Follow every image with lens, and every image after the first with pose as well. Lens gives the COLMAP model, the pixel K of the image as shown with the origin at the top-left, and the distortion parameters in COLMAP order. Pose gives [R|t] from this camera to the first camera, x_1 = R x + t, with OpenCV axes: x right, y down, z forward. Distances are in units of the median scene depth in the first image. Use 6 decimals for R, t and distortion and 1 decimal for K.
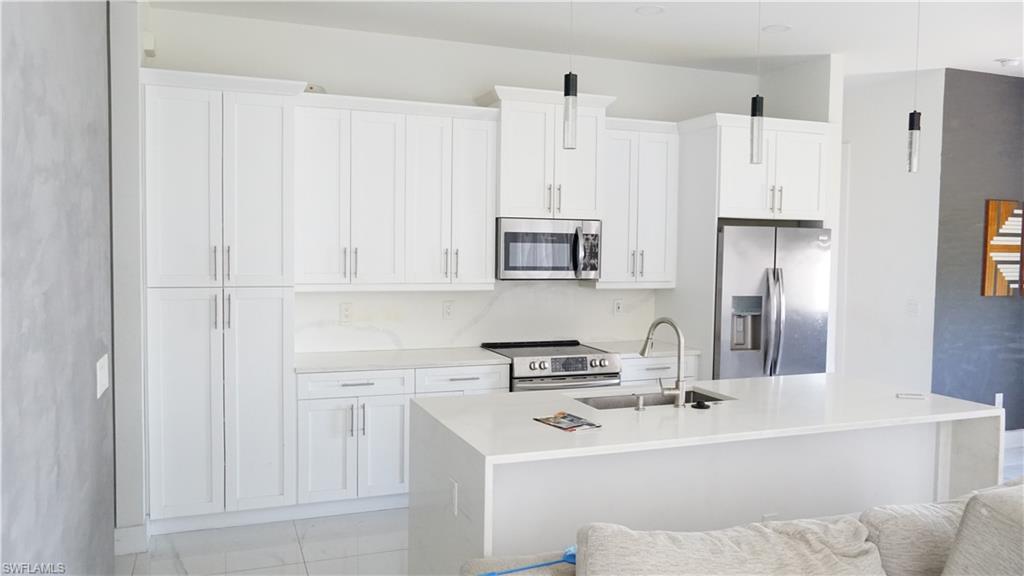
lens RADIAL K [[770.2, 0, 512.0], [0, 770.2, 288.0], [0, 0, 1]] dist [-0.002790, 0.003199]
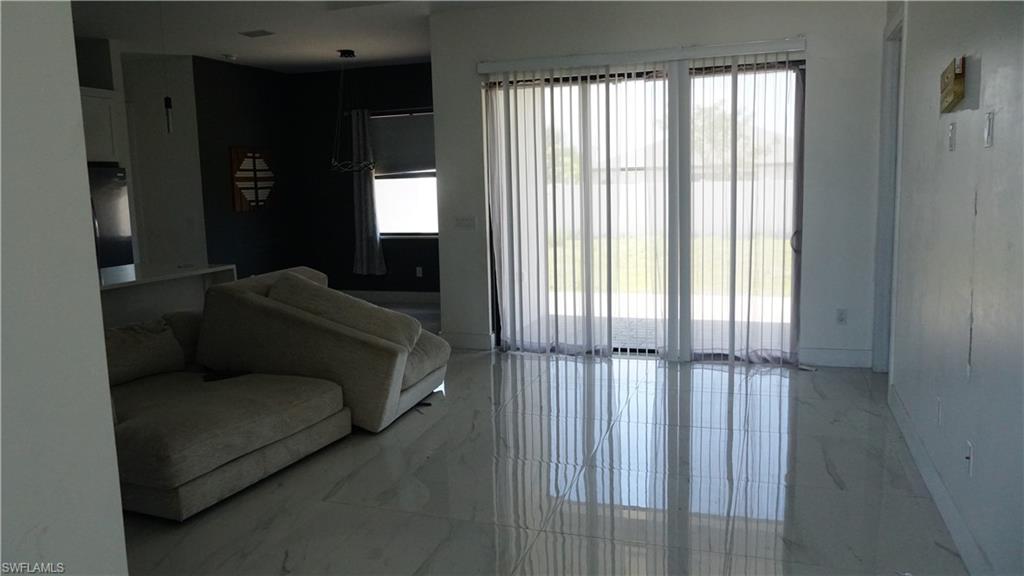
lens RADIAL K [[770.2, 0, 512.0], [0, 770.2, 288.0], [0, 0, 1]] dist [-0.002790, 0.003199]
pose [[0.657024, -0.130443, 0.742499, -0.171238], [0.072696, 0.991289, 0.109824, 0.033198], [-0.750357, -0.018180, 0.660783, -0.408162]]
